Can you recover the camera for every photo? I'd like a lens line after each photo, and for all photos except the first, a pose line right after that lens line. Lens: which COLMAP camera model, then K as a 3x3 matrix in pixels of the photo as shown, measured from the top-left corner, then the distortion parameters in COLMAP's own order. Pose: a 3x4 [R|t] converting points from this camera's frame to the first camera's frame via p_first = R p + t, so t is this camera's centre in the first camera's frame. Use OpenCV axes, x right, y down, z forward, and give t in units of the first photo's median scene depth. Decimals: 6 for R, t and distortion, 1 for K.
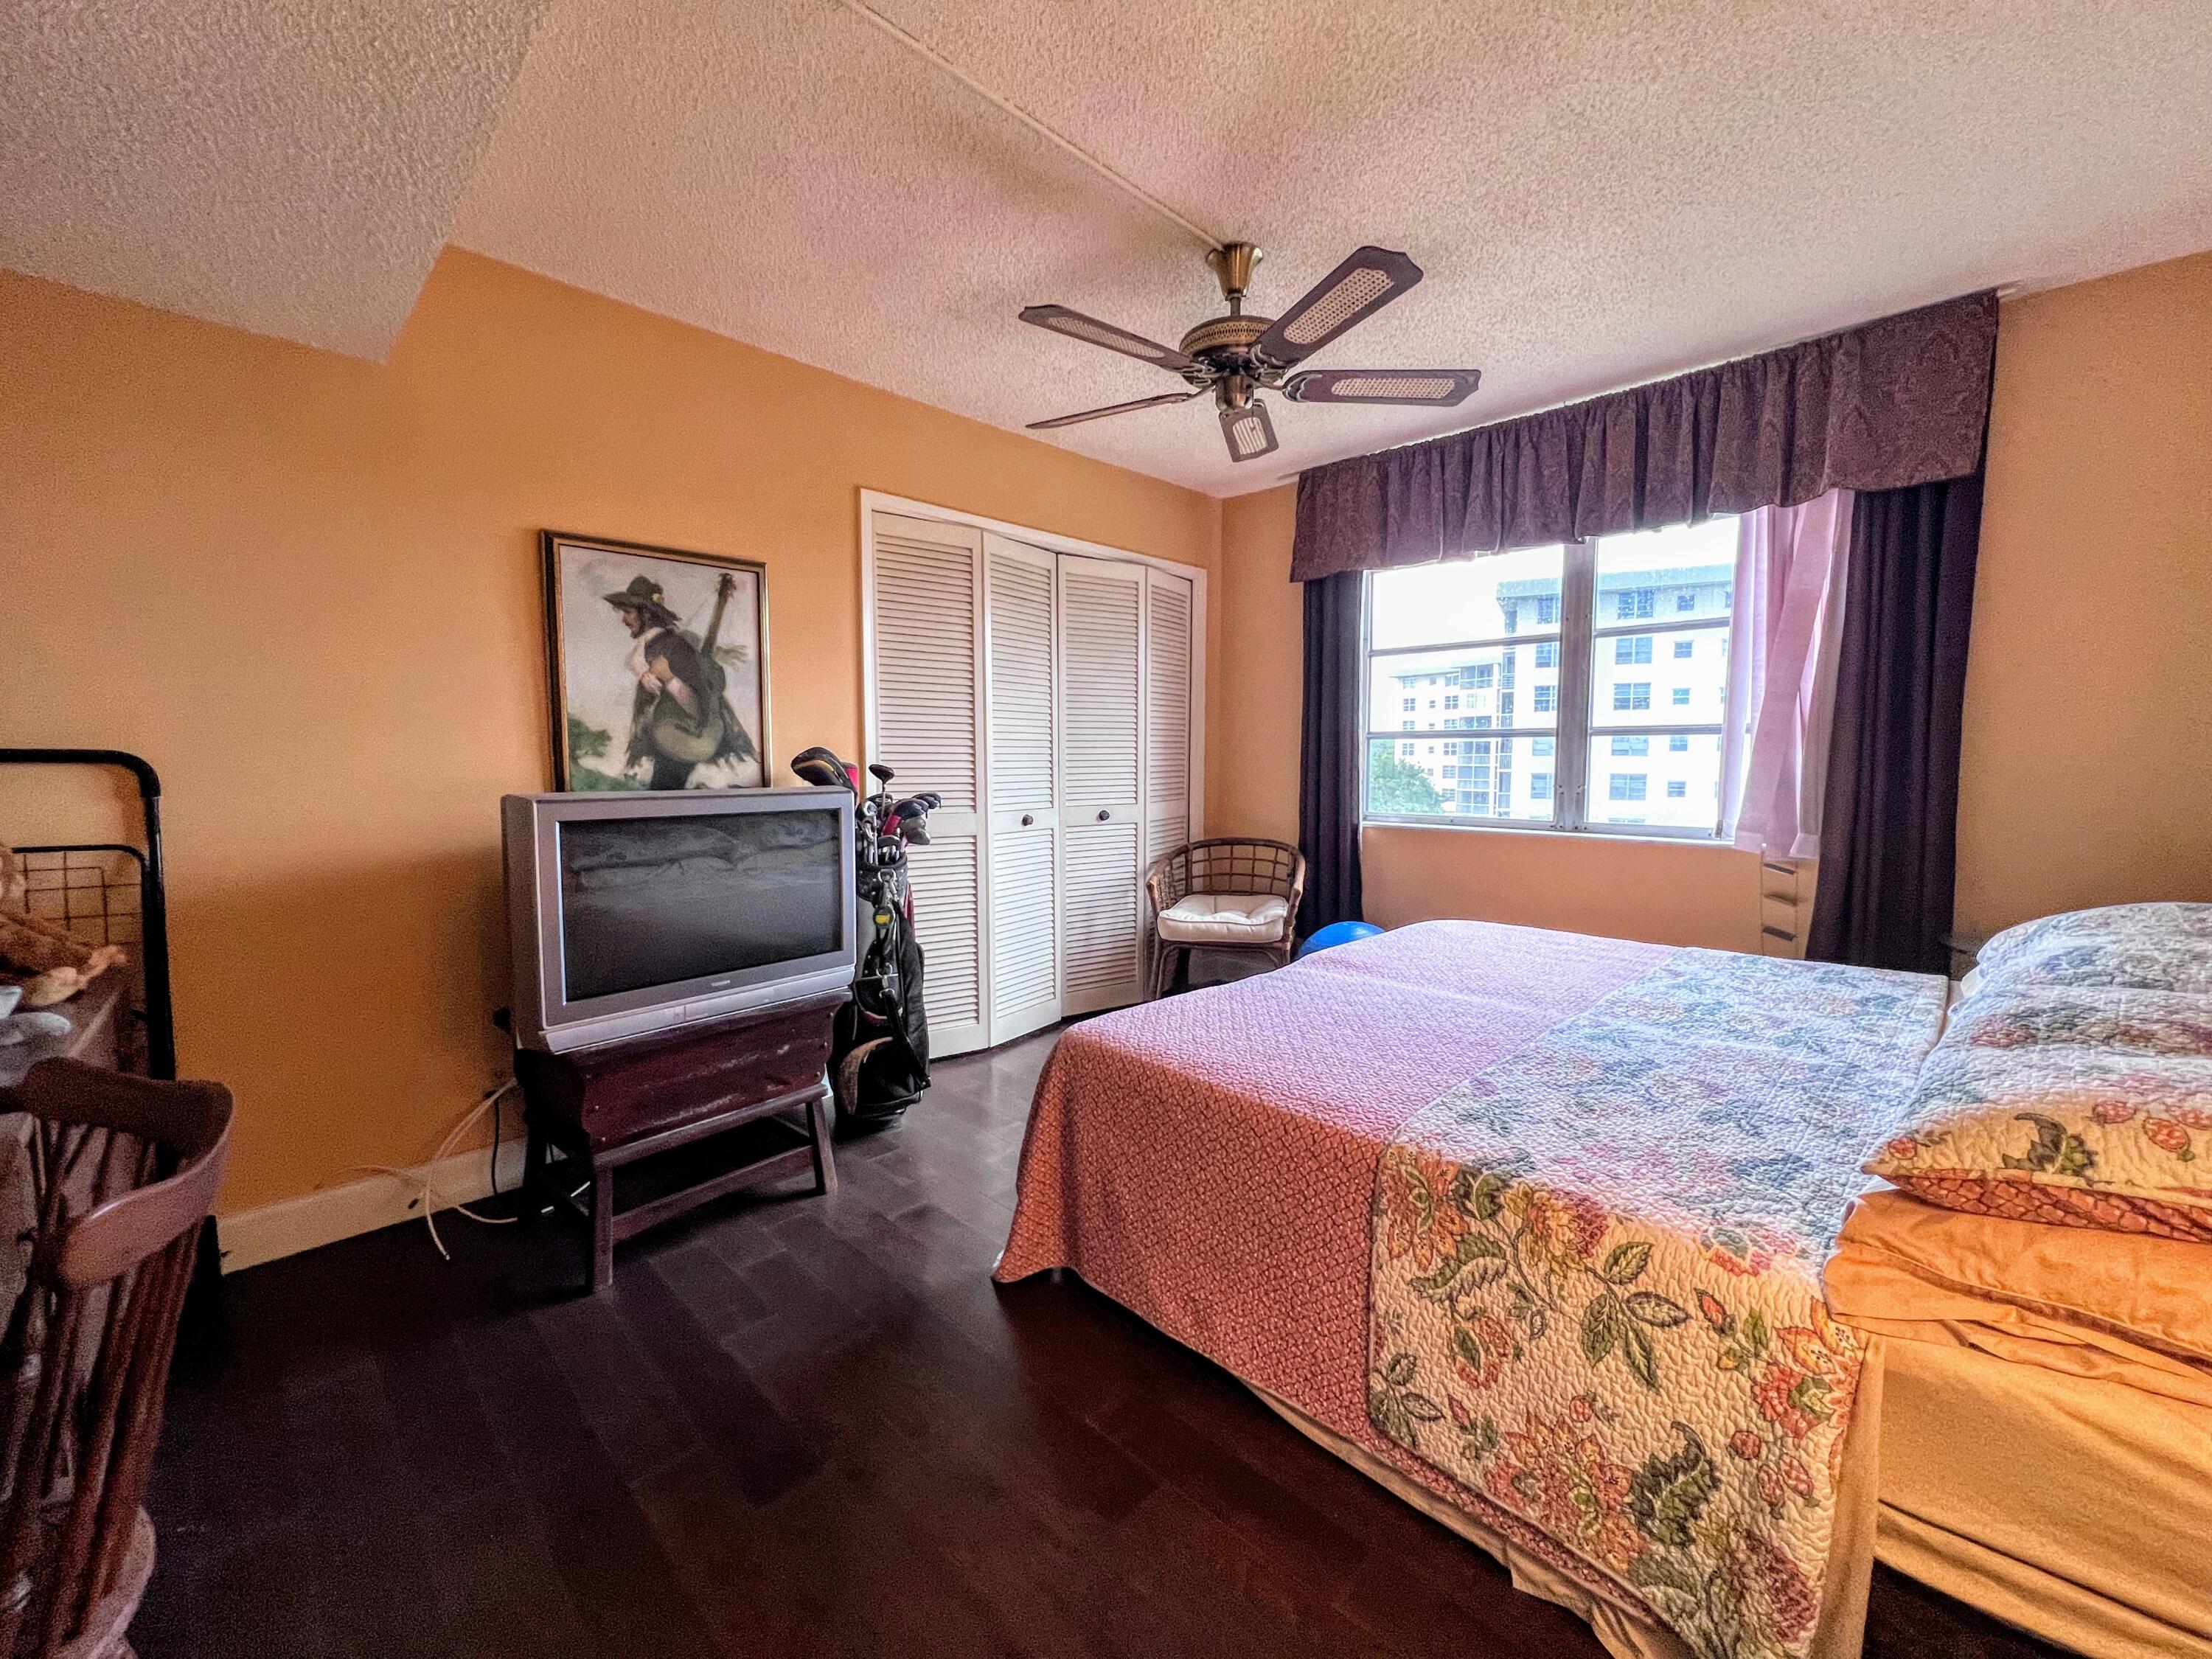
lens RADIAL K [[887.2, 0, 1106.0], [0, 887.2, 829.5], [0, 0, 1]] dist [-0.000400, -0.000213]
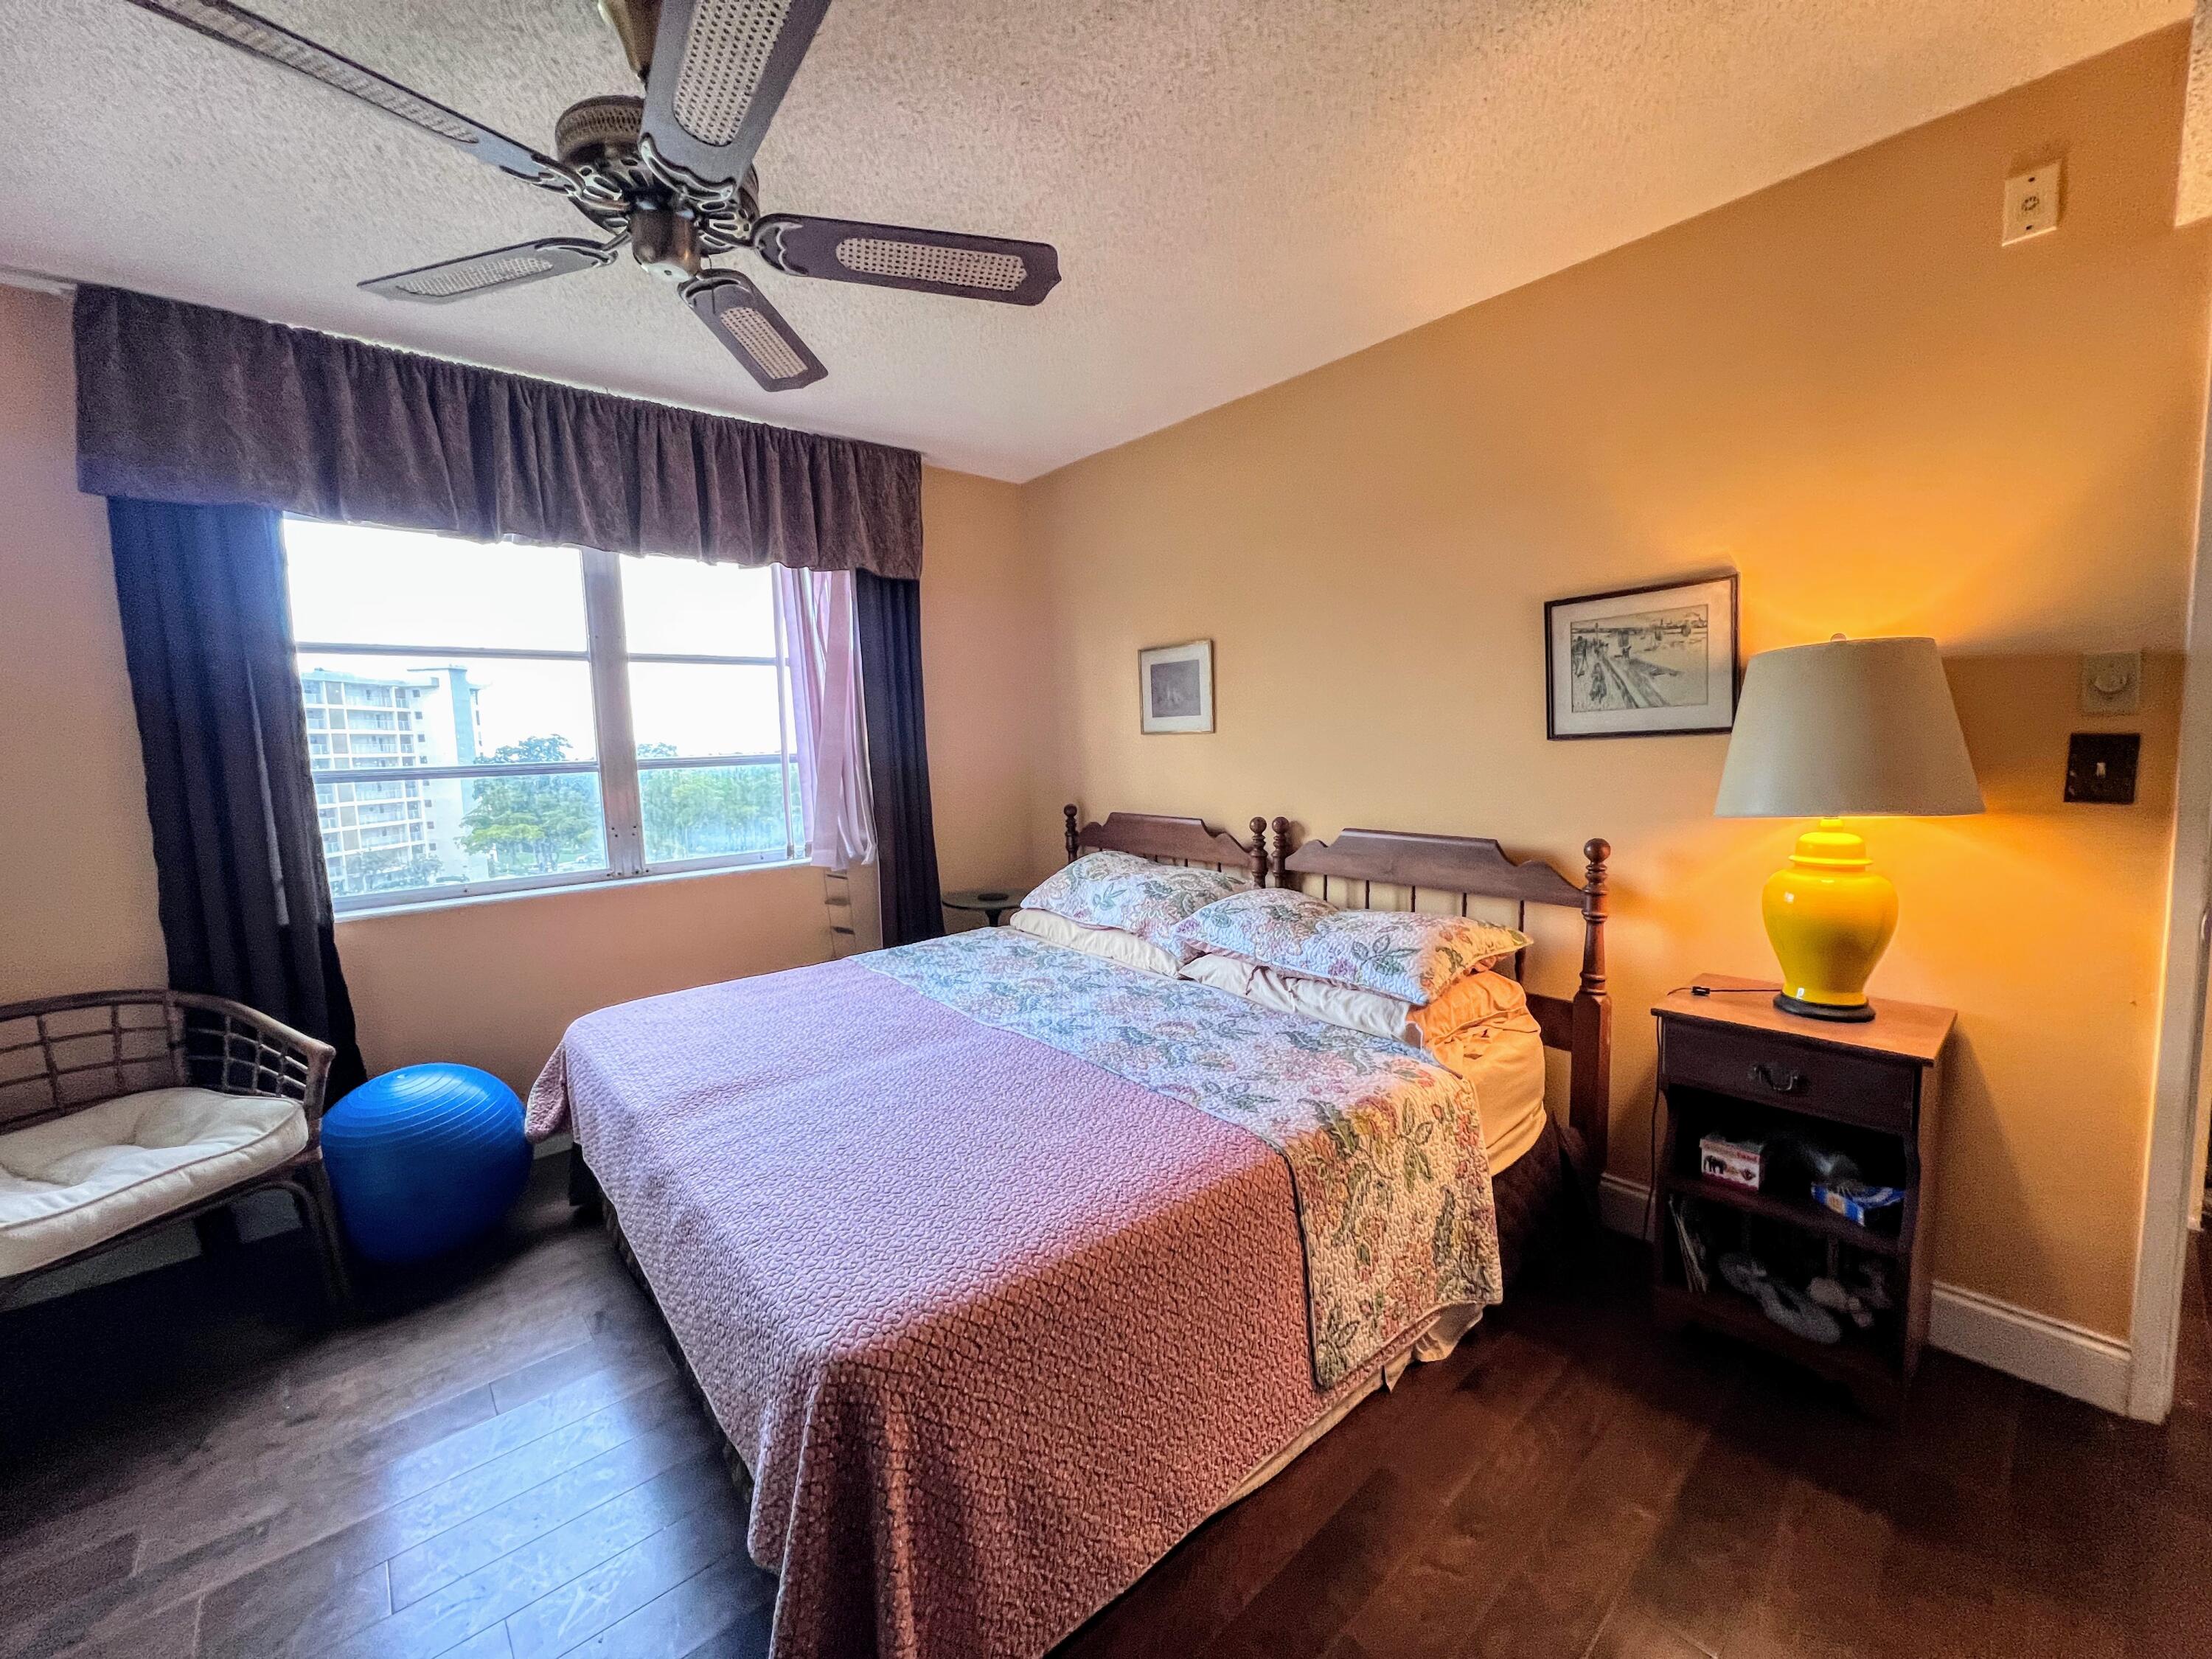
lens RADIAL K [[873.2, 0, 1106.0], [0, 873.2, 829.5], [0, 0, 1]] dist [0.000258, 0.000243]
pose [[0.080785, -0.101924, 0.991507, -0.568816], [0.117712, 0.988772, 0.092052, -0.130971], [-0.989756, 0.109276, 0.091875, 0.823414]]
